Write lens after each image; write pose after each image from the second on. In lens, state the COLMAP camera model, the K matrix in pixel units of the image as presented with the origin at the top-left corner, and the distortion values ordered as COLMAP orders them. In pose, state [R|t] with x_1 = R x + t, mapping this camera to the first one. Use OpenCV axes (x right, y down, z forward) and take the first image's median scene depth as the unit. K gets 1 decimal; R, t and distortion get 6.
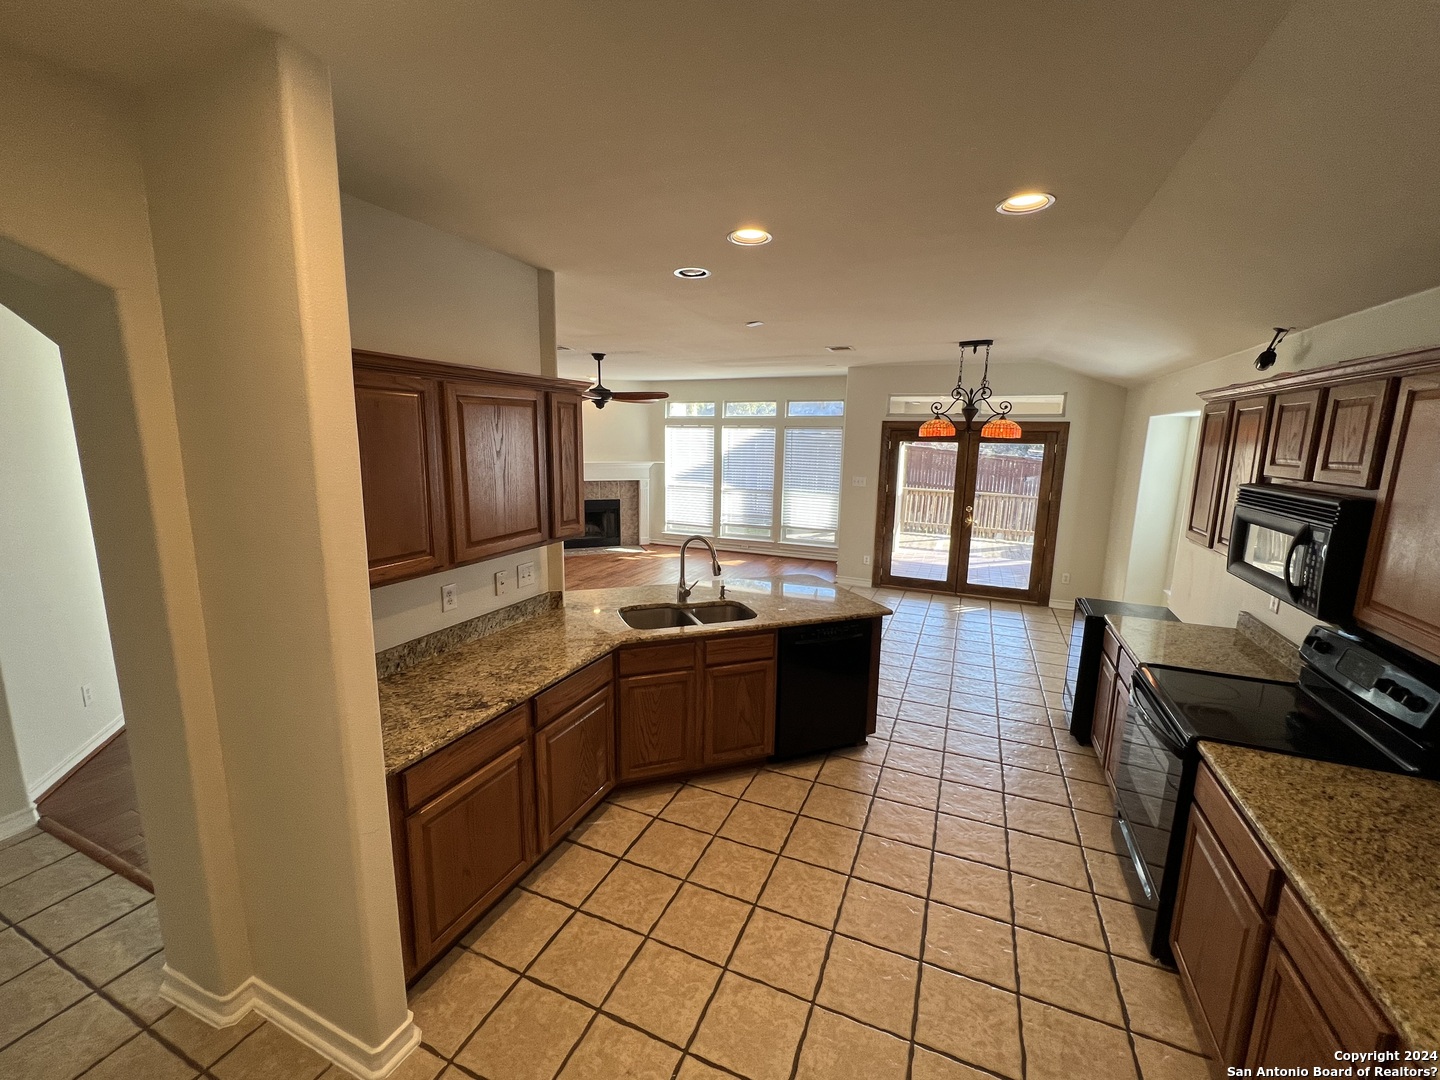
lens RADIAL K [[585.6, 0, 720.0], [0, 585.6, 540.0], [0, 0, 1]] dist [0.010294, 0.000160]
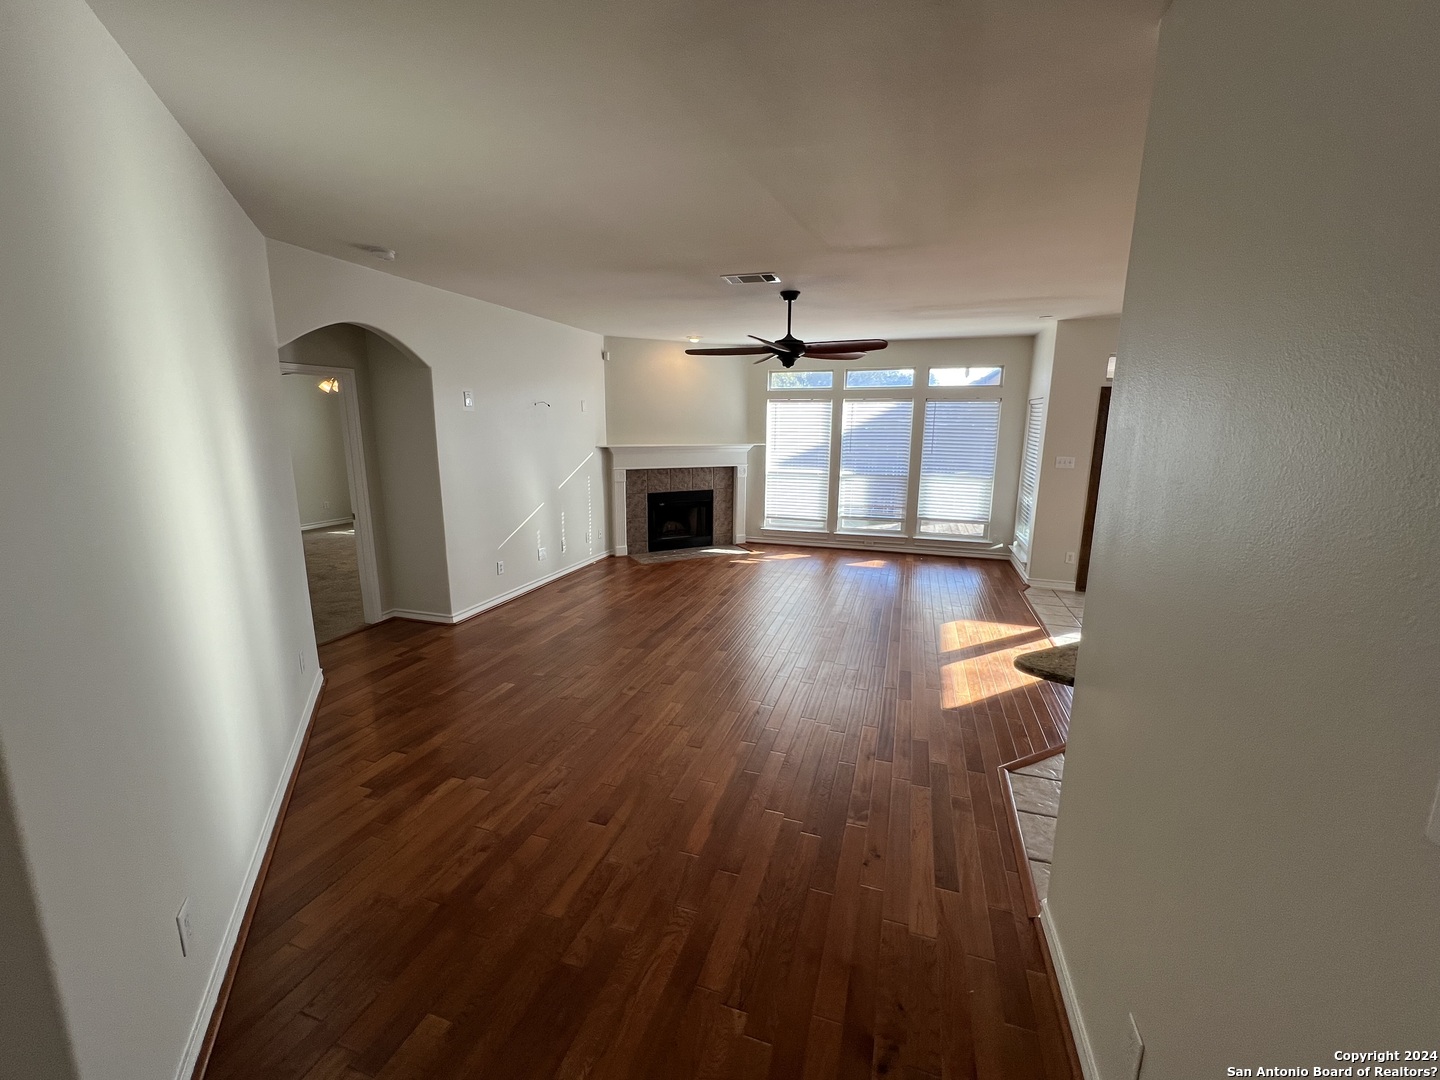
lens RADIAL K [[585.6, 0, 720.0], [0, 585.6, 540.0], [0, 0, 1]] dist [0.010294, 0.000160]
pose [[0.995662, -0.026221, 0.089276, -0.244887], [0.024500, 0.999493, 0.020320, -0.015716], [-0.089764, -0.018045, 0.995800, 0.180651]]
